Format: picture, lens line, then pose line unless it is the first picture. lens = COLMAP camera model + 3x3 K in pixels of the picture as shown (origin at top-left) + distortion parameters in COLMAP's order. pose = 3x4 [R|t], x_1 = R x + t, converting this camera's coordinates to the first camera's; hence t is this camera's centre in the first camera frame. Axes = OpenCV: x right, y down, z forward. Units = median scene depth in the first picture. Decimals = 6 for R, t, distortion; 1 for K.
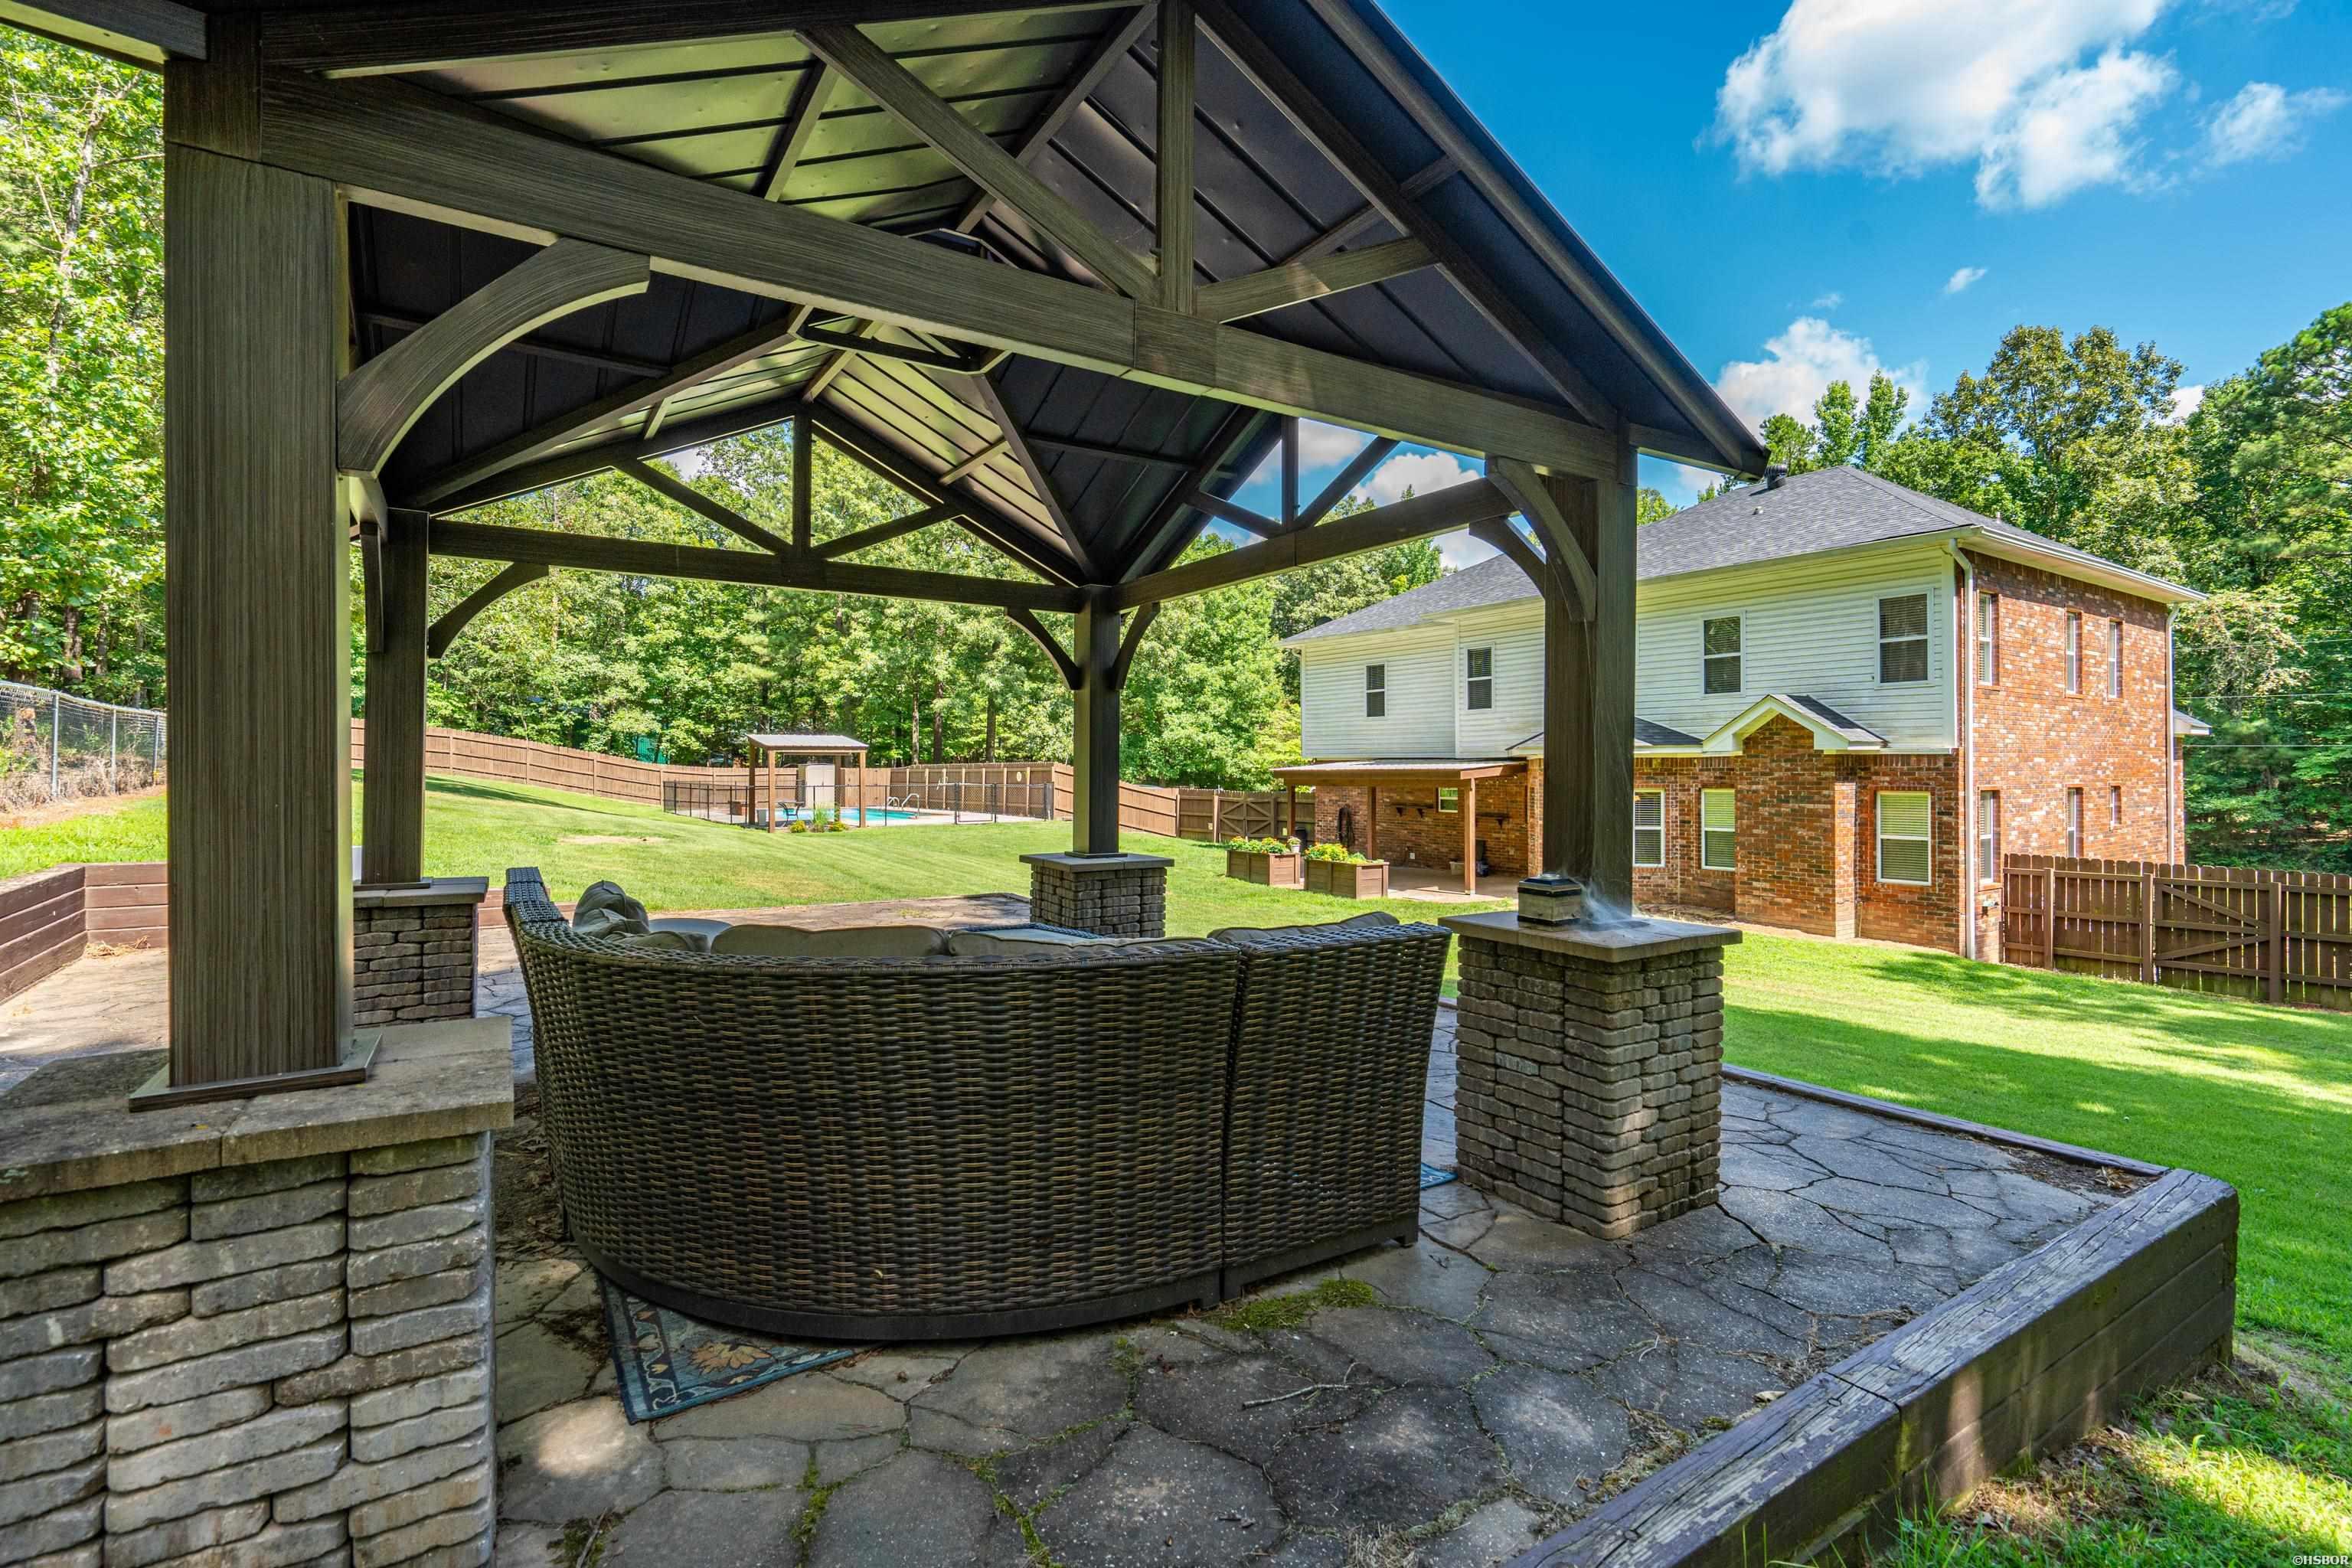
lens RADIAL K [[1072.4, 0, 1170.3], [0, 1072.4, 772.9], [0, 0, 1]] dist [-0.003761, 0.001704]
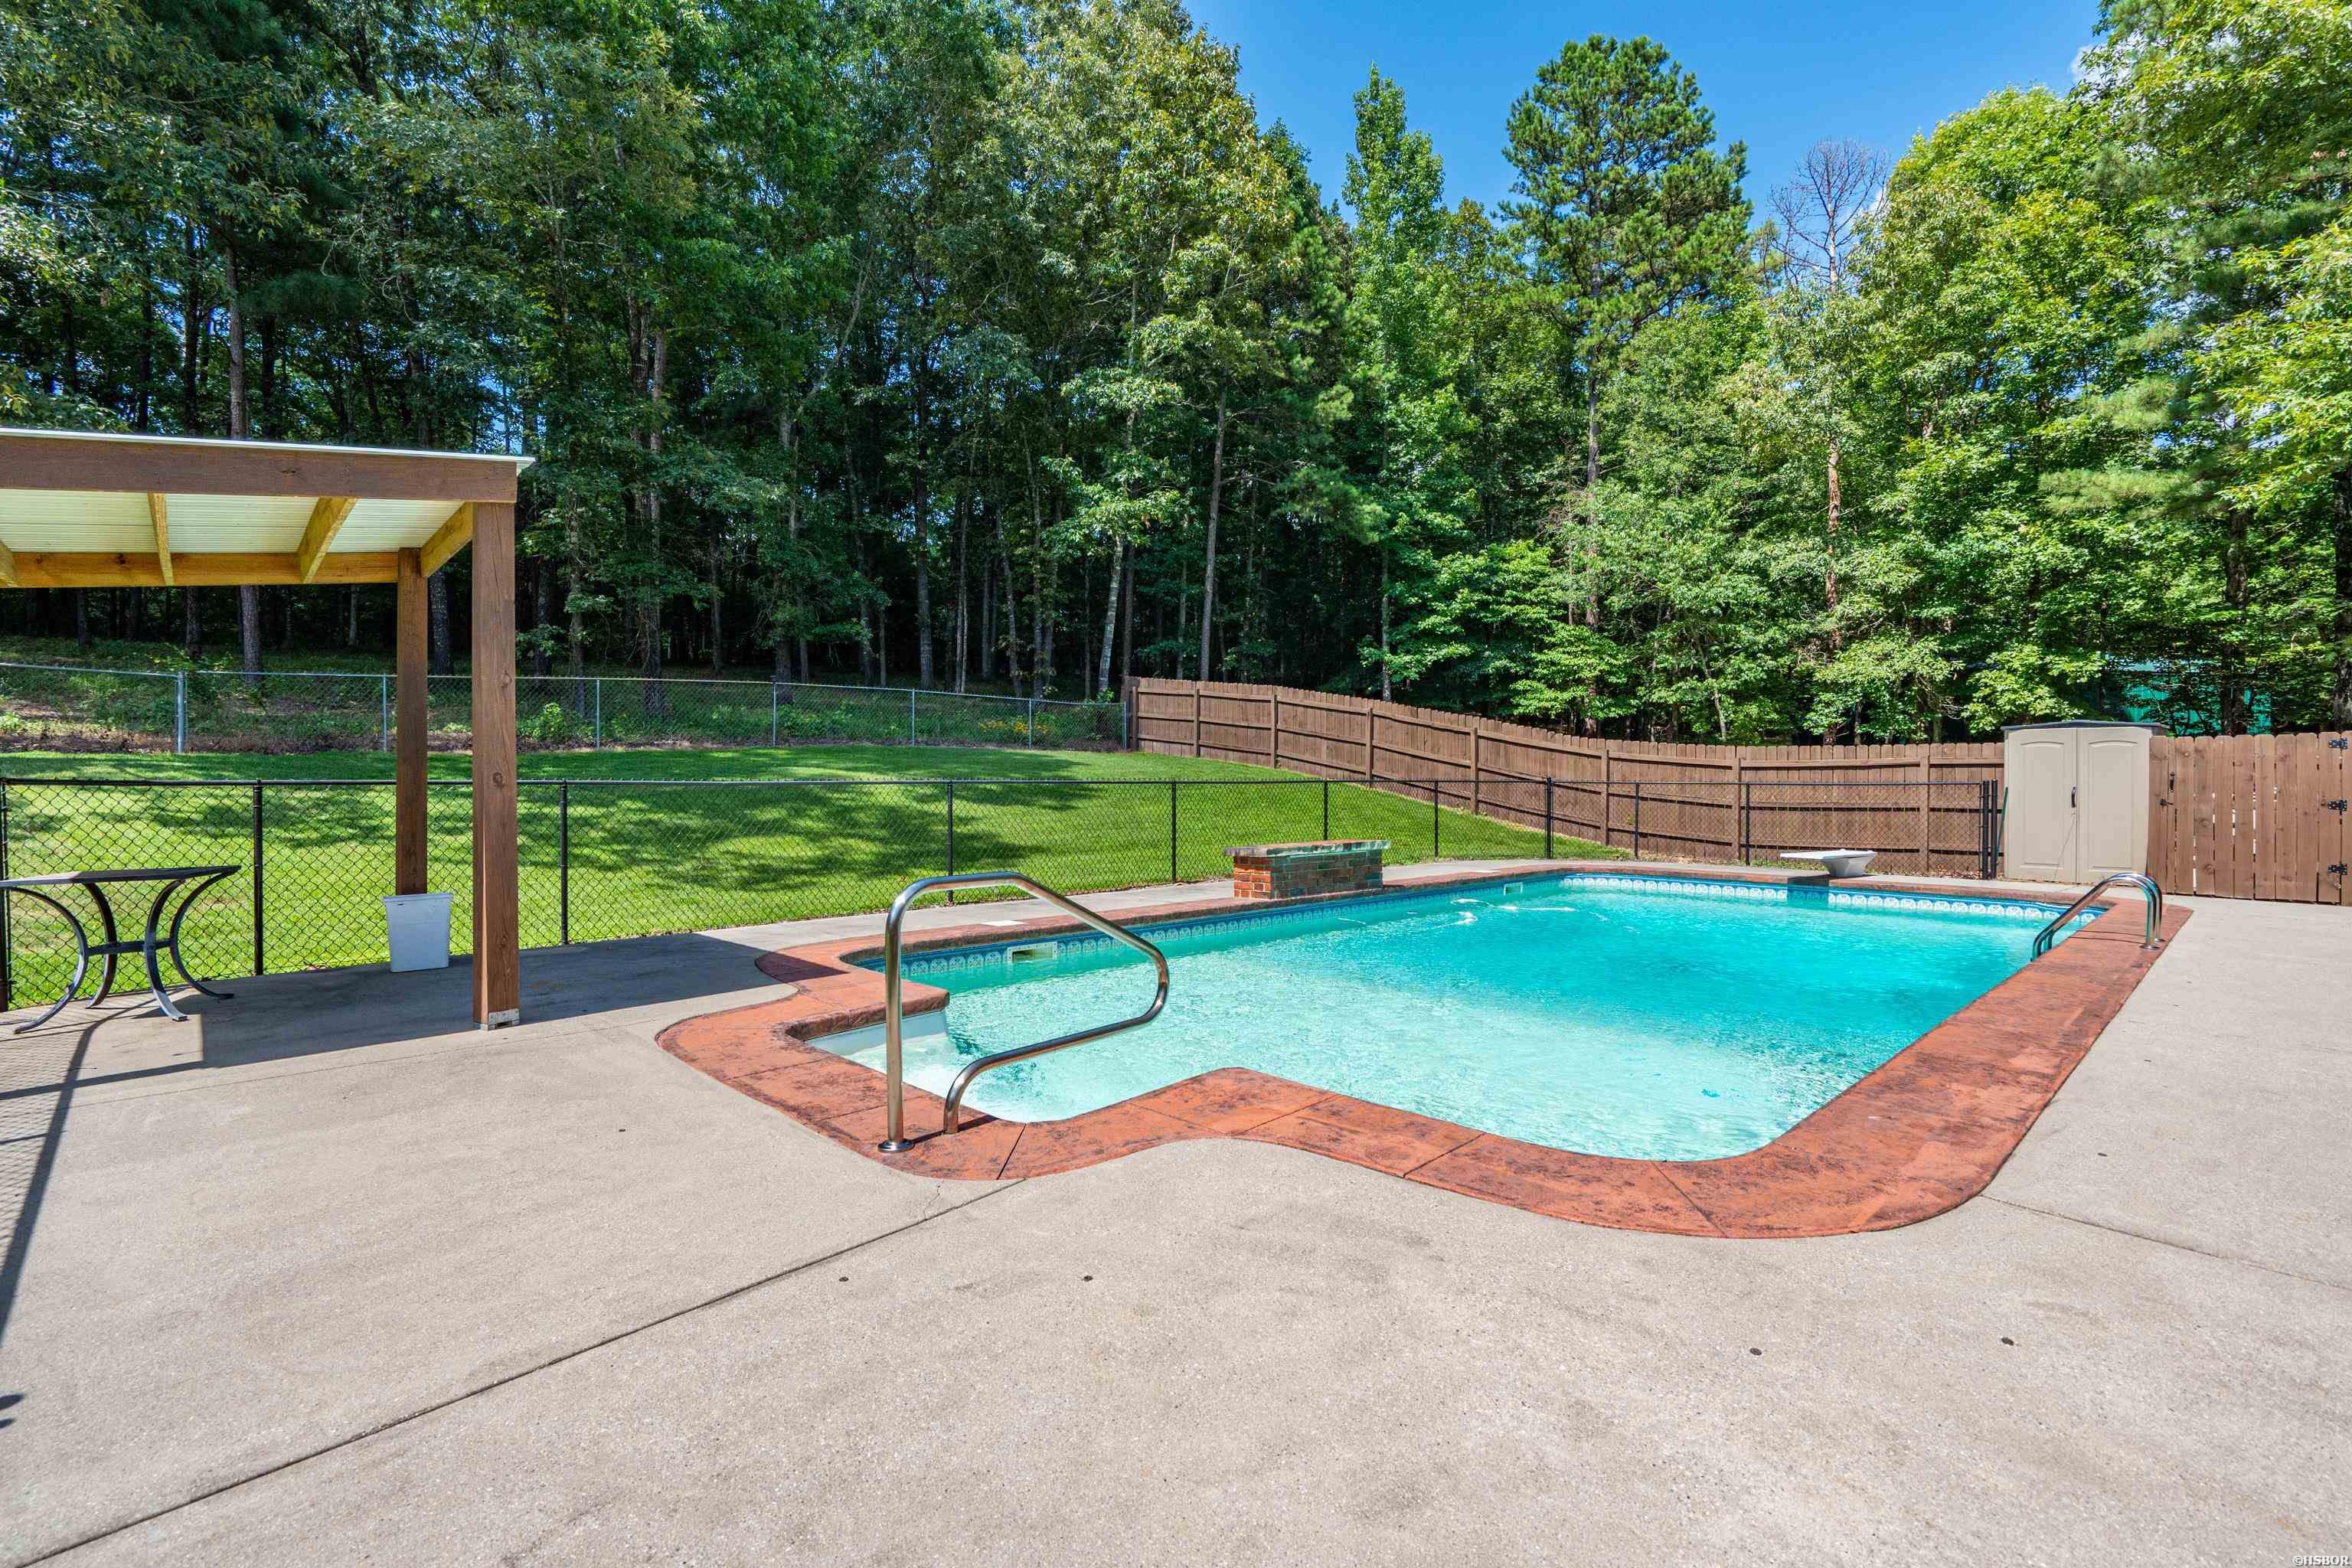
lens RADIAL K [[1072.4, 0, 1177.0], [0, 1072.4, 791.7], [0, 0, 1]] dist [-0.003761, 0.001704]
pose [[0.185216, 0.001867, -0.982696, -0.256901], [-0.004721, 0.999988, 0.001010, 0.026044], [0.982687, 0.004452, 0.185222, 1.601475]]
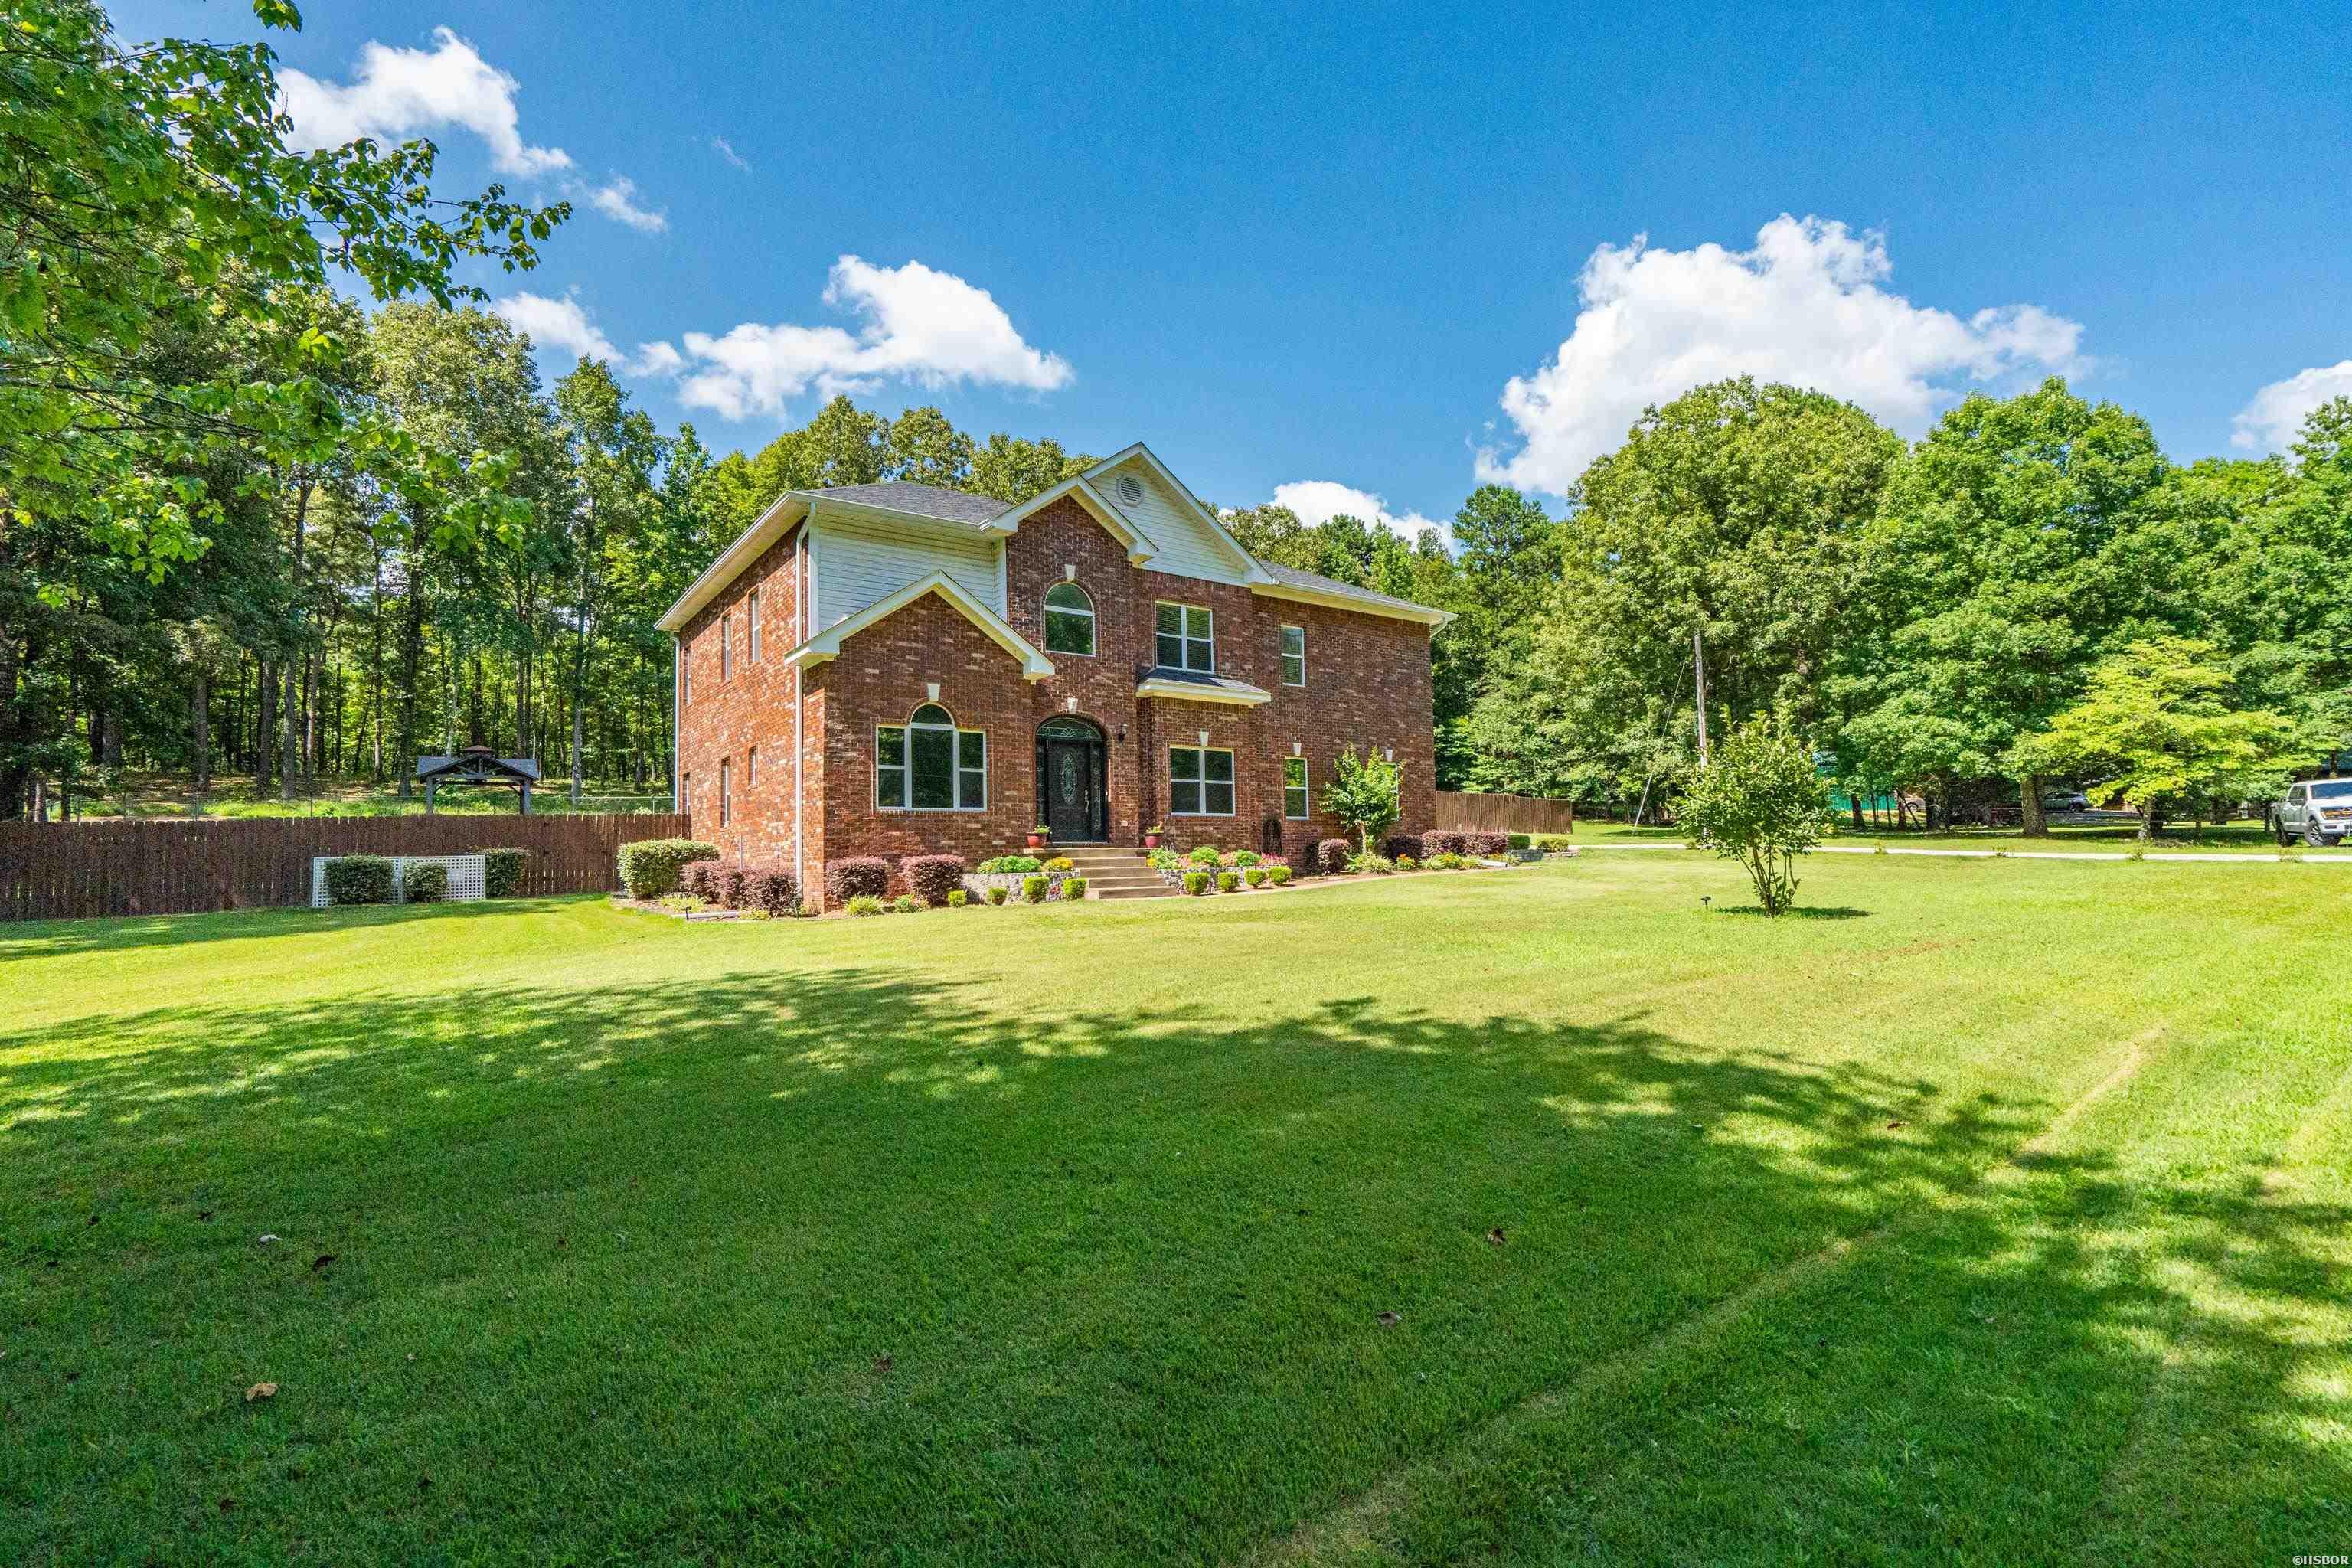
lens RADIAL K [[1072.4, 0, 1186.0], [0, 1072.4, 791.3], [0, 0, 1]] dist [-0.003761, 0.001704]
pose [[0.061744, -0.075563, -0.995228, 1.676665], [0.022440, 0.996983, -0.074304, 0.132133], [0.997840, -0.017745, 0.063253, 1.267403]]
